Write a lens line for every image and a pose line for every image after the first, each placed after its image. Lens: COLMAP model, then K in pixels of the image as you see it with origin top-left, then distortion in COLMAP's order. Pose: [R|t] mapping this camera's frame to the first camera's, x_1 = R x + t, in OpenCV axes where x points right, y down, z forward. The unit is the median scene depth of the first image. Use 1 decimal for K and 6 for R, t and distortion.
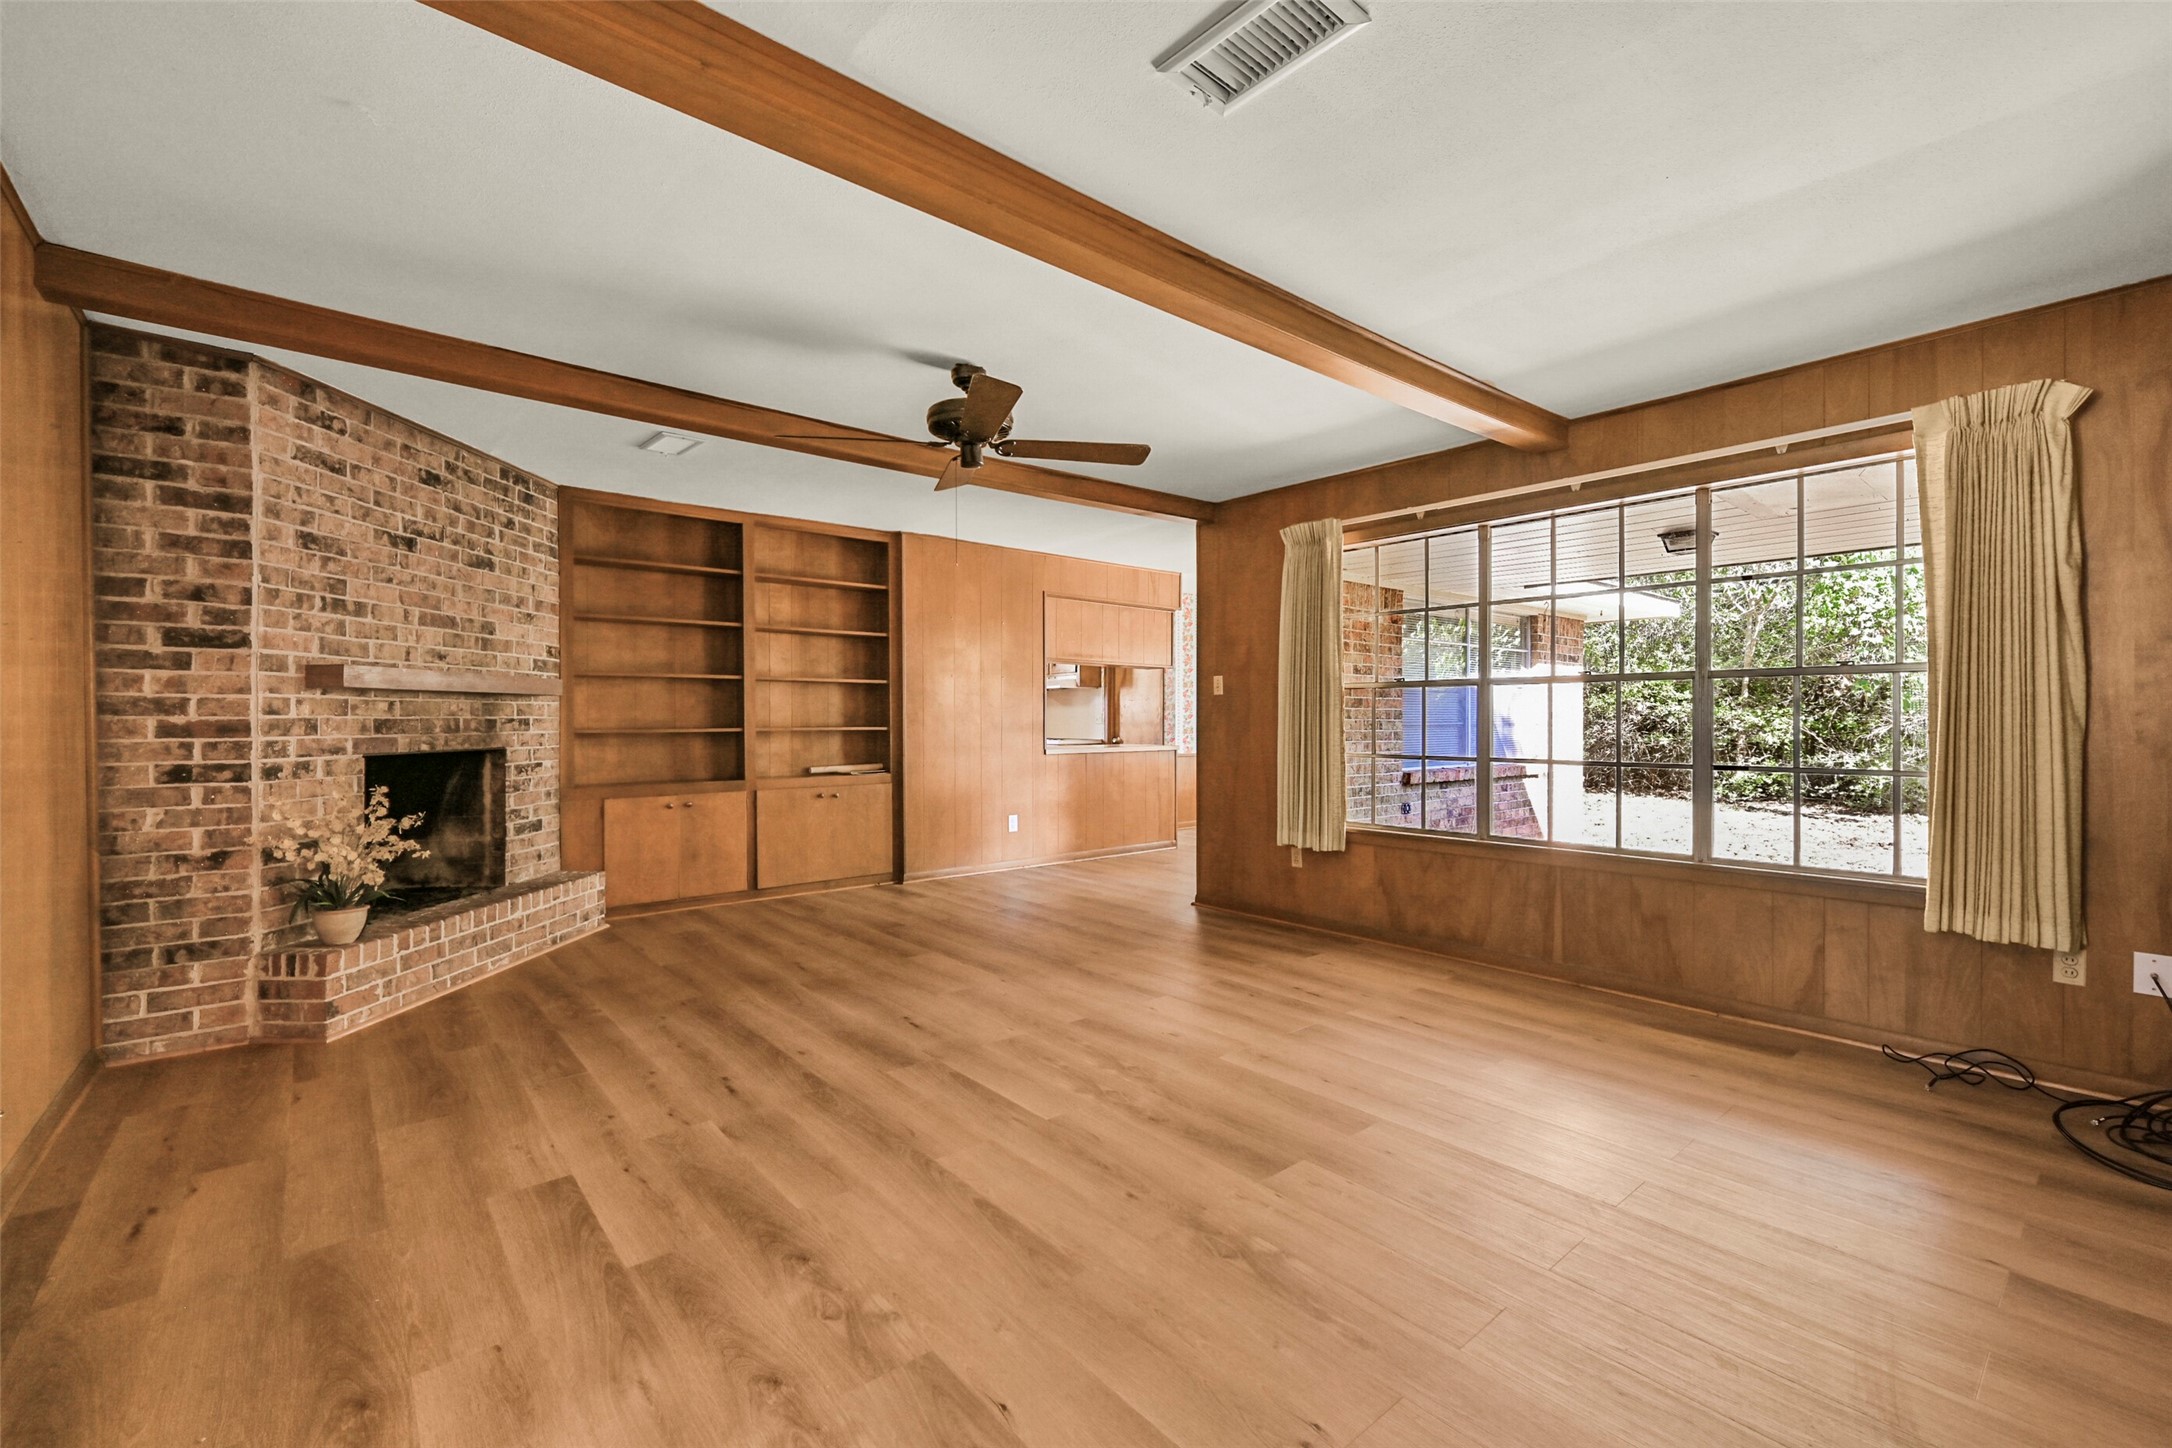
lens RADIAL K [[936.5, 0, 1098.0], [0, 936.5, 721.4], [0, 0, 1]] dist [-0.006160, 0.000037]
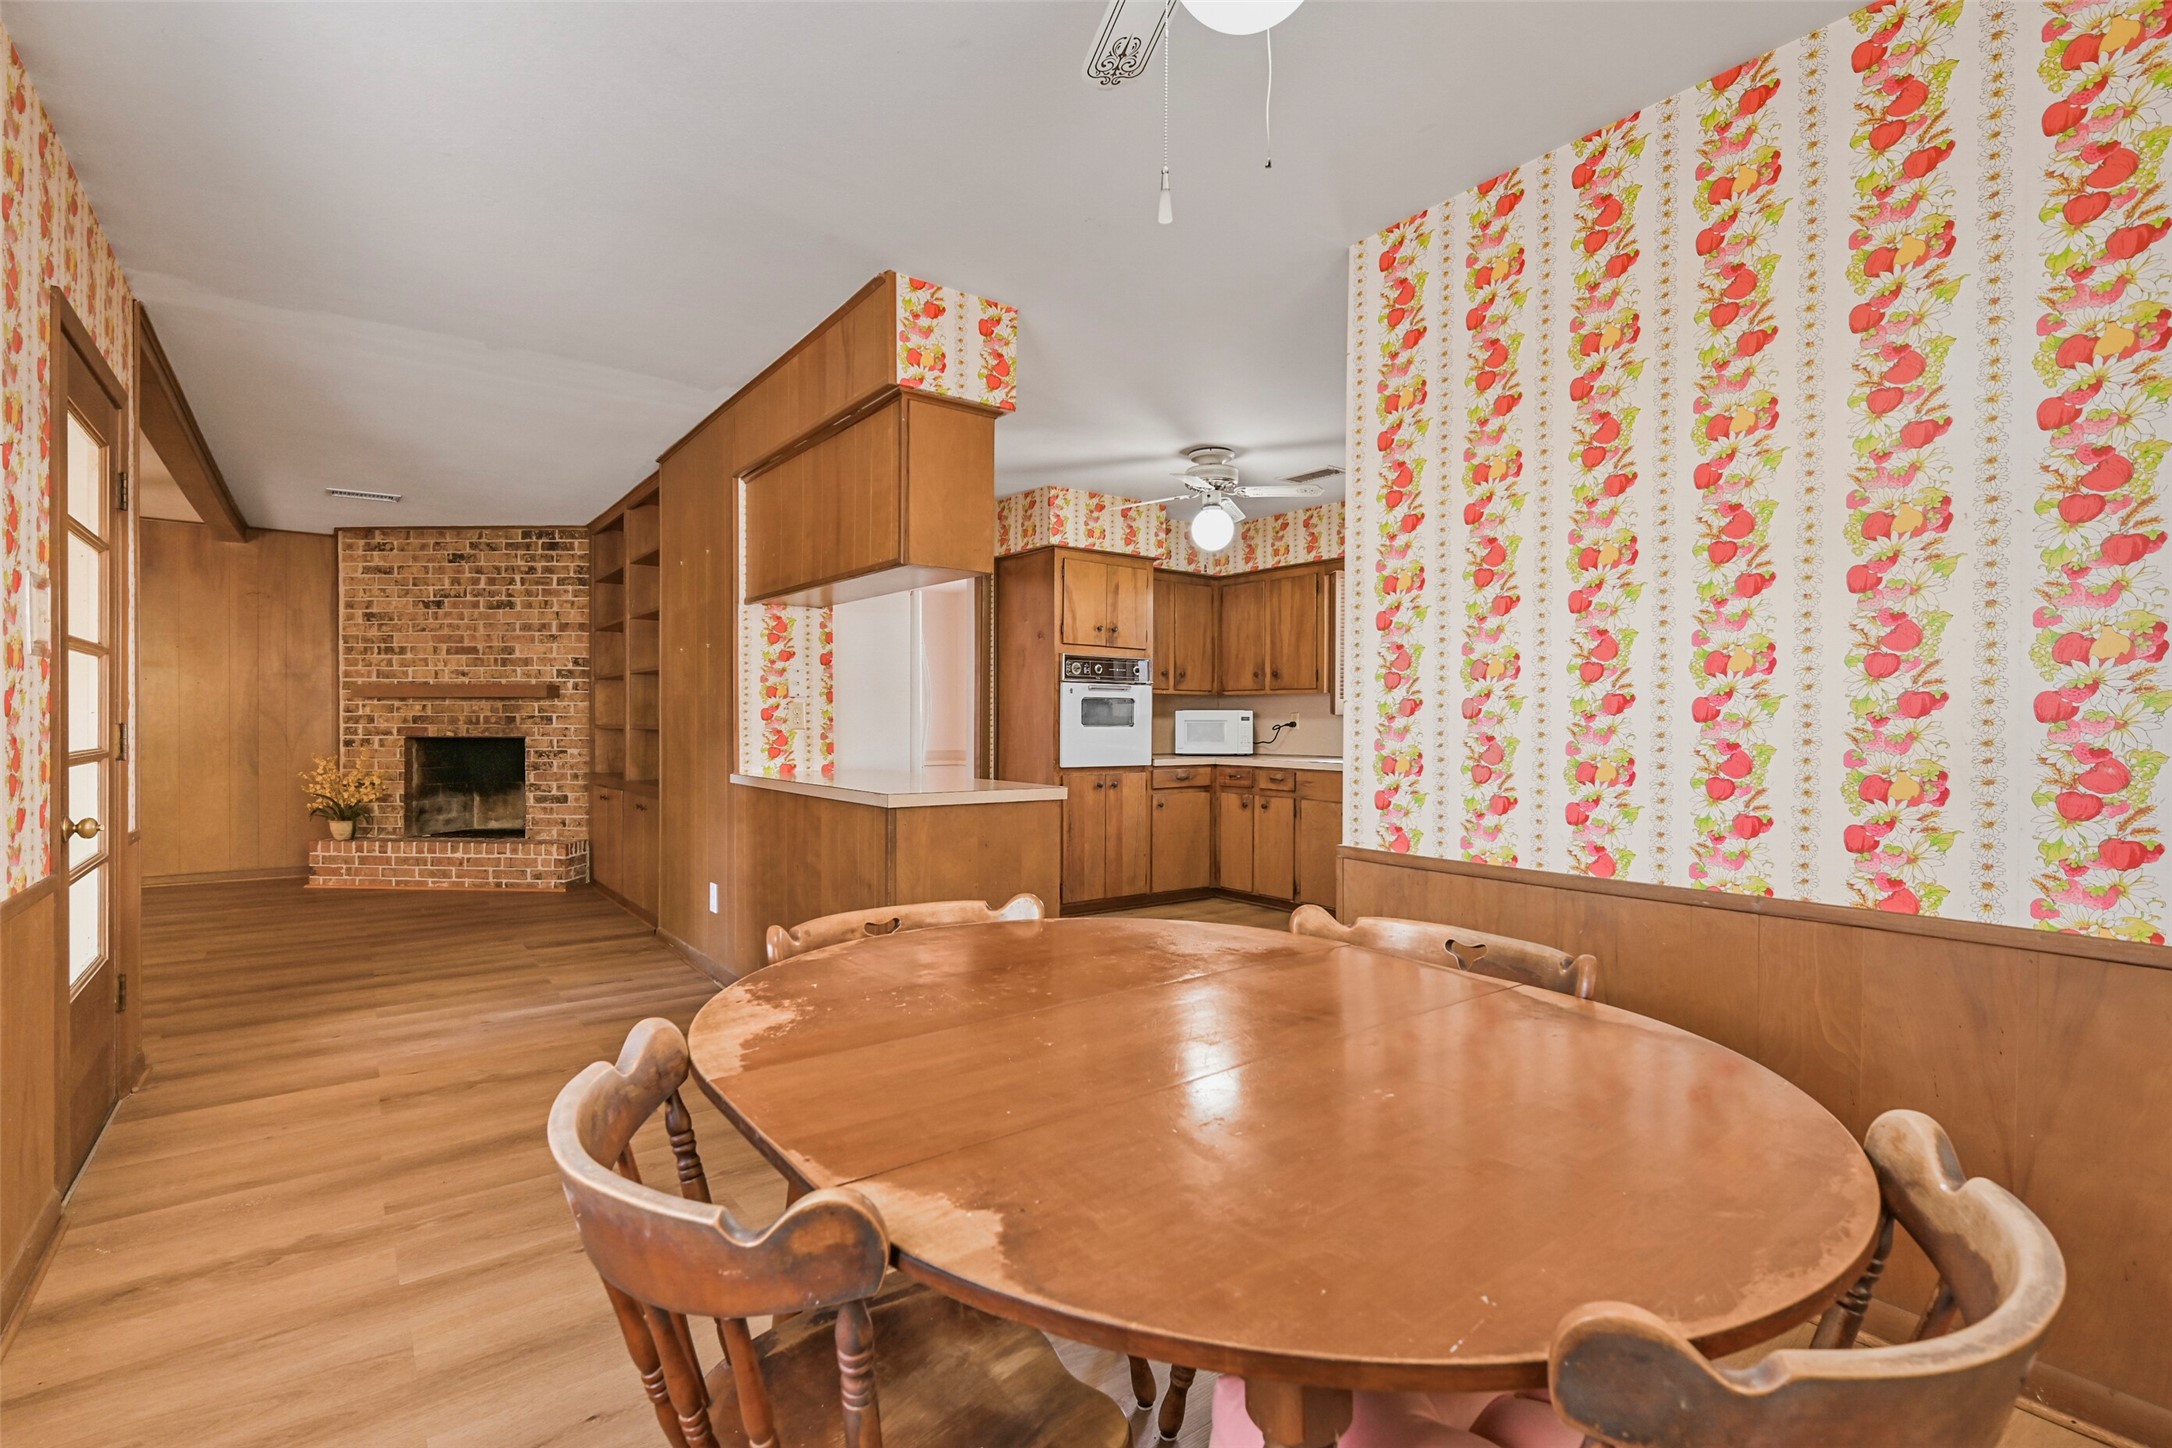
lens RADIAL K [[988.9, 0, 1086.5], [0, 988.9, 732.6], [0, 0, 1]] dist [0.001679, 0.000422]
pose [[-0.050505, 0.013434, -0.998633, 0.915462], [-0.006803, 0.999882, 0.013795, -0.004117], [0.998701, 0.007491, -0.050407, 2.270333]]
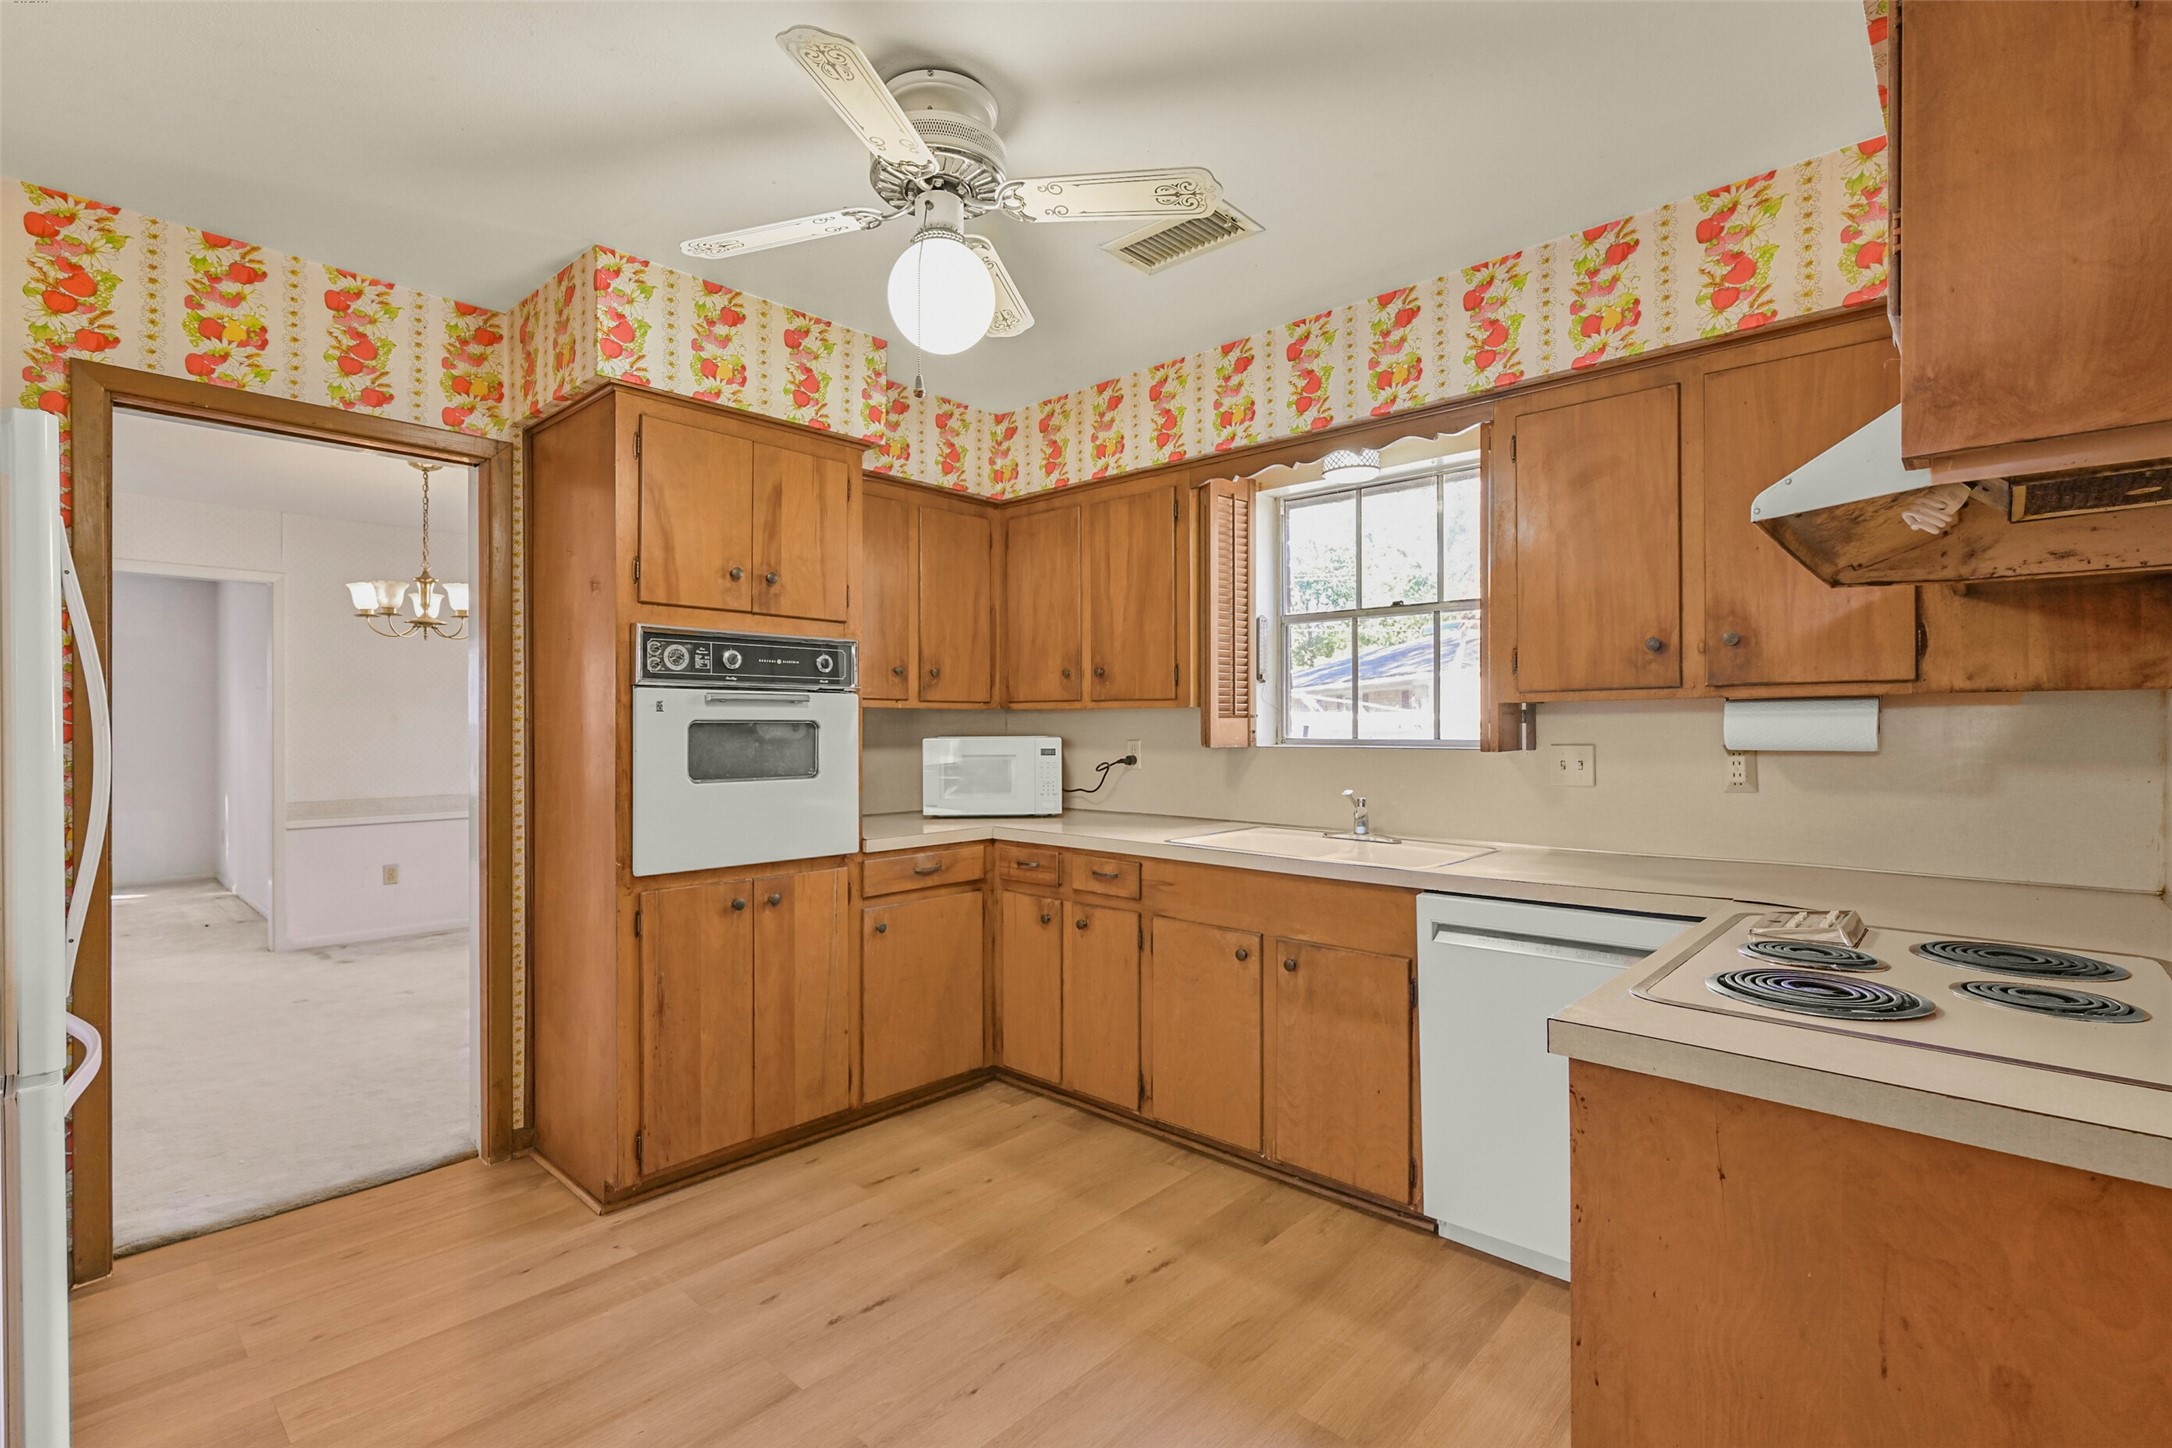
lens RADIAL K [[988.9, 0, 1086.9], [0, 988.9, 726.5], [0, 0, 1]] dist [0.001679, 0.000422]
pose [[0.124003, 0.003810, -0.992275, 0.165265], [-0.001561, 0.999992, 0.003644, -0.034269], [0.992281, 0.001097, 0.124008, 2.374117]]
